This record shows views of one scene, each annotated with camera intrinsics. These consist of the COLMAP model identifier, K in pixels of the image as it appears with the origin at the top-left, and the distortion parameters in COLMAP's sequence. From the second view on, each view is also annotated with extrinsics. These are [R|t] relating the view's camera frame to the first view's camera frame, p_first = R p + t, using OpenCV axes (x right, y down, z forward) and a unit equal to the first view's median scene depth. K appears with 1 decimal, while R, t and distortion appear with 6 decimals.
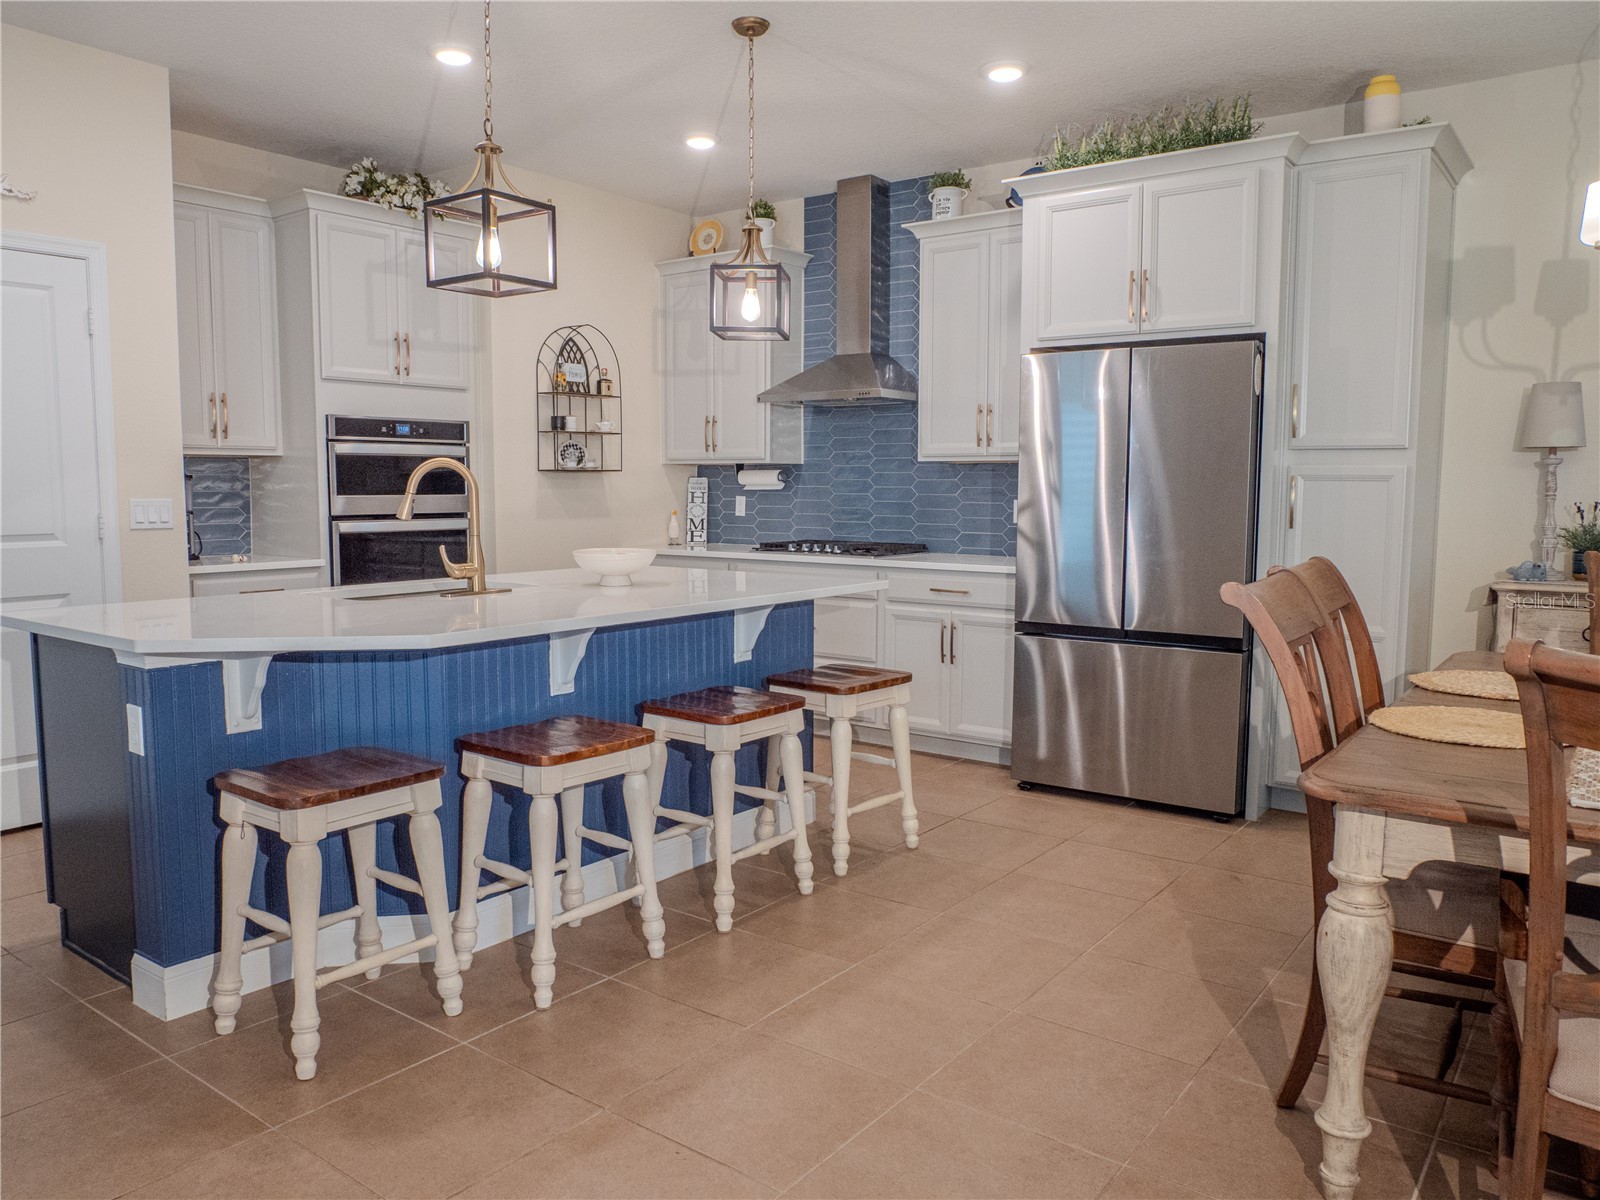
lens RADIAL K [[1160.7, 0, 785.5], [0, 1160.7, 596.8], [0, 0, 1]] dist [-0.038991, 0.001954]
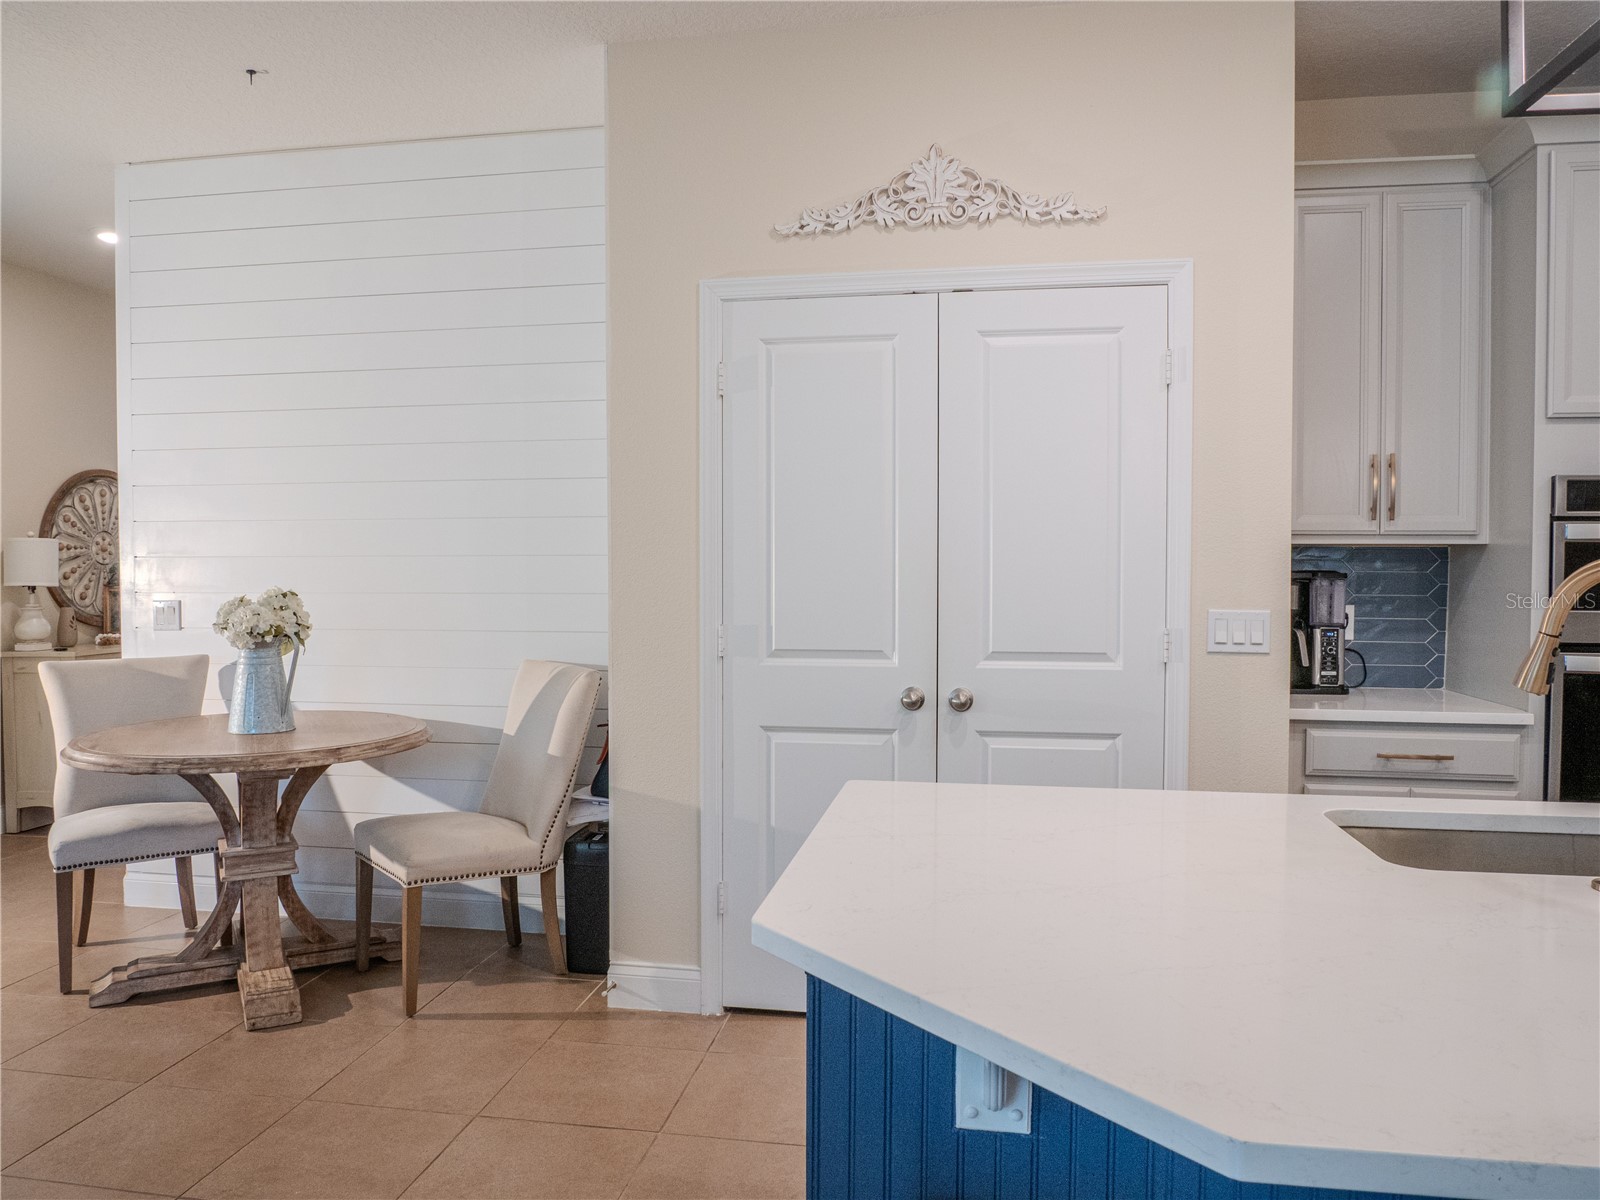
lens RADIAL K [[1160.7, 0, 785.5], [0, 1160.7, 596.8], [0, 0, 1]] dist [-0.038991, 0.001954]
pose [[0.455858, 0.028602, -0.889593, -0.044964], [-0.088622, 0.995975, -0.013391, -0.048754], [0.885629, 0.084942, 0.456558, 0.355809]]
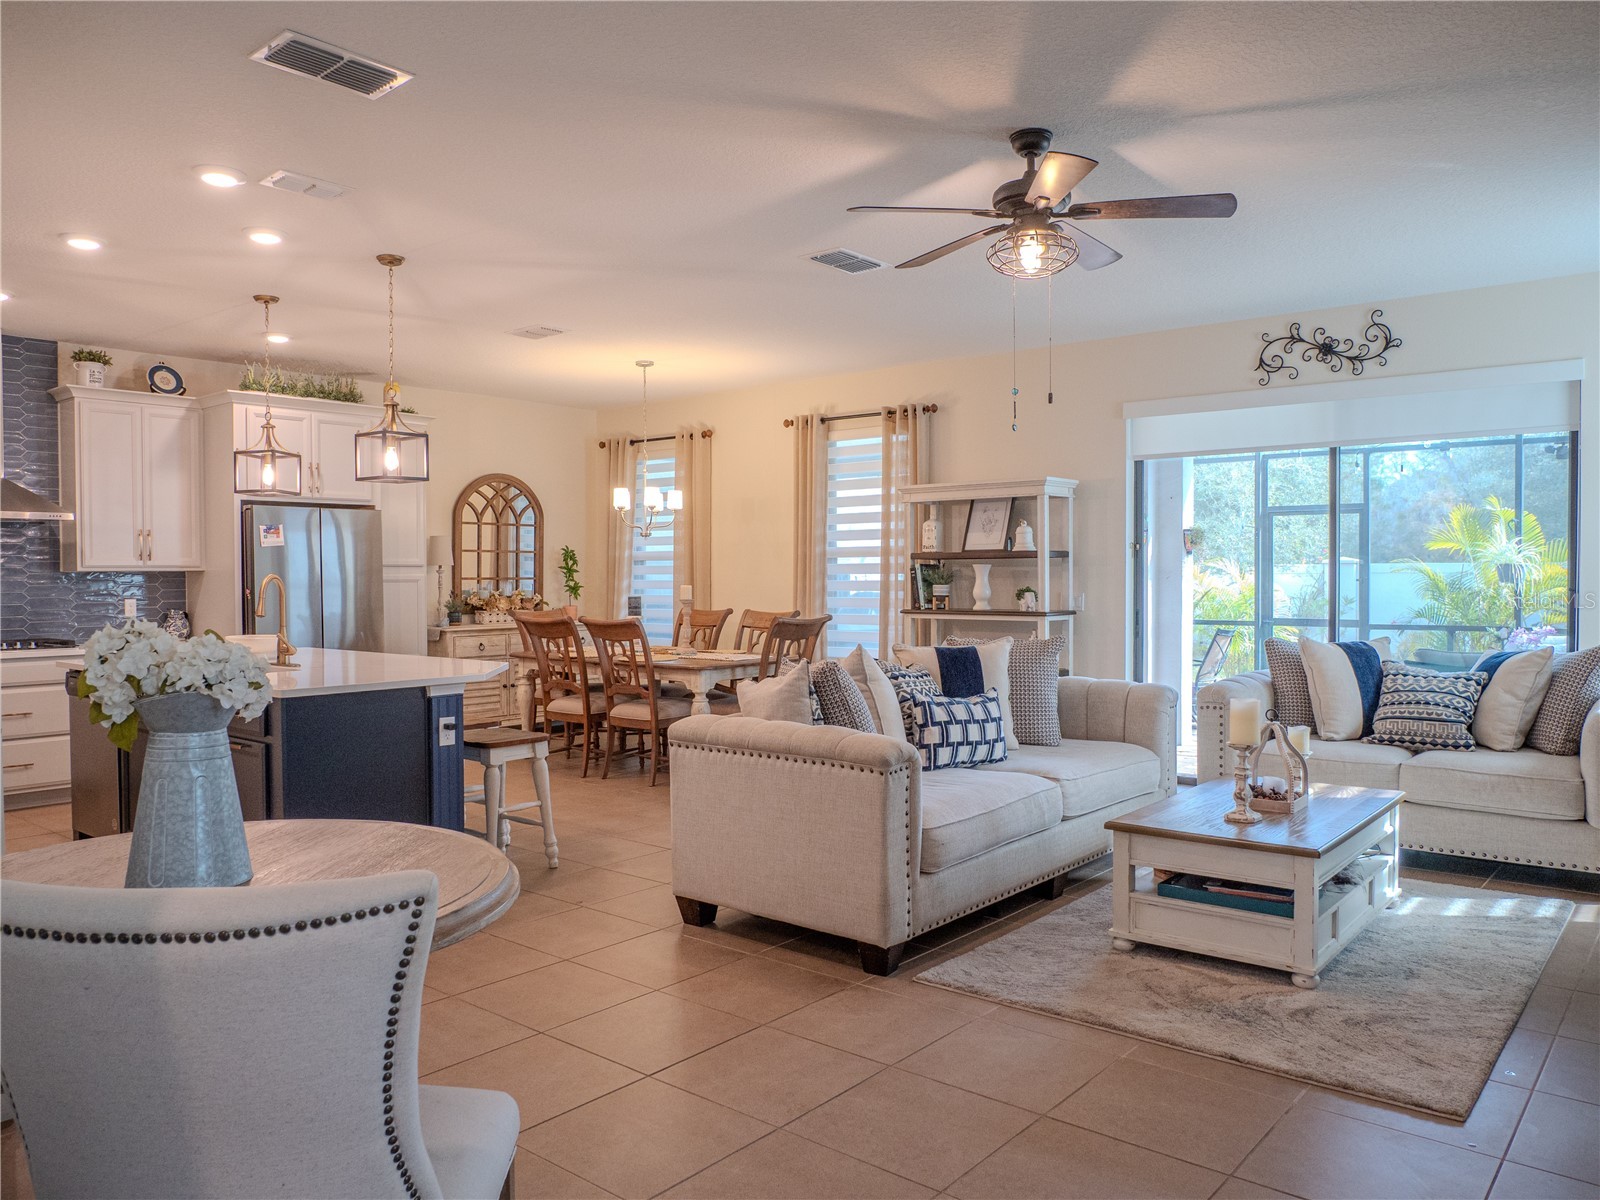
lens RADIAL K [[1156.2, 0, 794.9], [0, 1156.2, 602.2], [0, 0, 1]] dist [-0.044325, 0.012710]
pose [[0.048269, -0.028400, 0.998431, -1.131479], [0.102387, 0.994471, 0.023338, -0.034073], [-0.993573, 0.101100, 0.050910, 0.177107]]
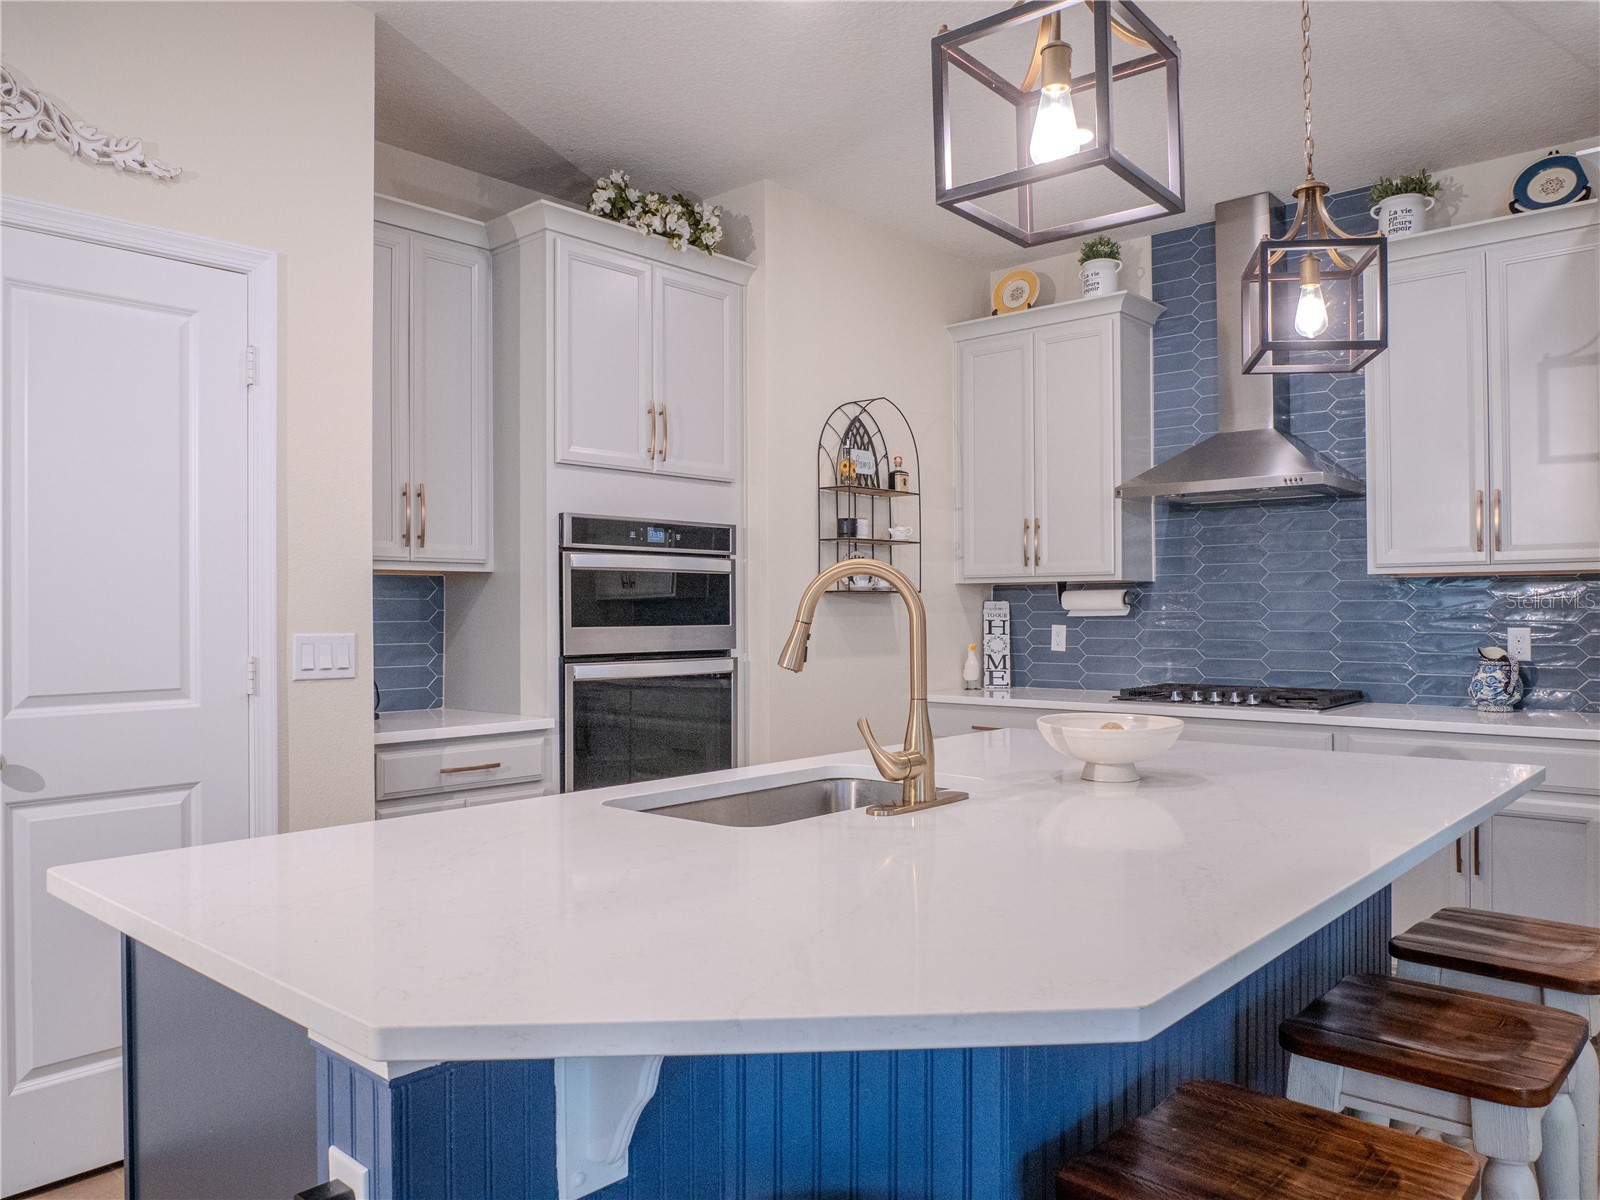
lens RADIAL K [[1156.2, 0, 794.9], [0, 1156.2, 602.2], [0, 0, 1]] dist [-0.044325, 0.012710]
pose [[0.997134, -0.008223, -0.075213, -0.191847], [0.000199, 0.994359, -0.106069, -0.027155], [0.075661, 0.105750, 0.991510, 0.298422]]
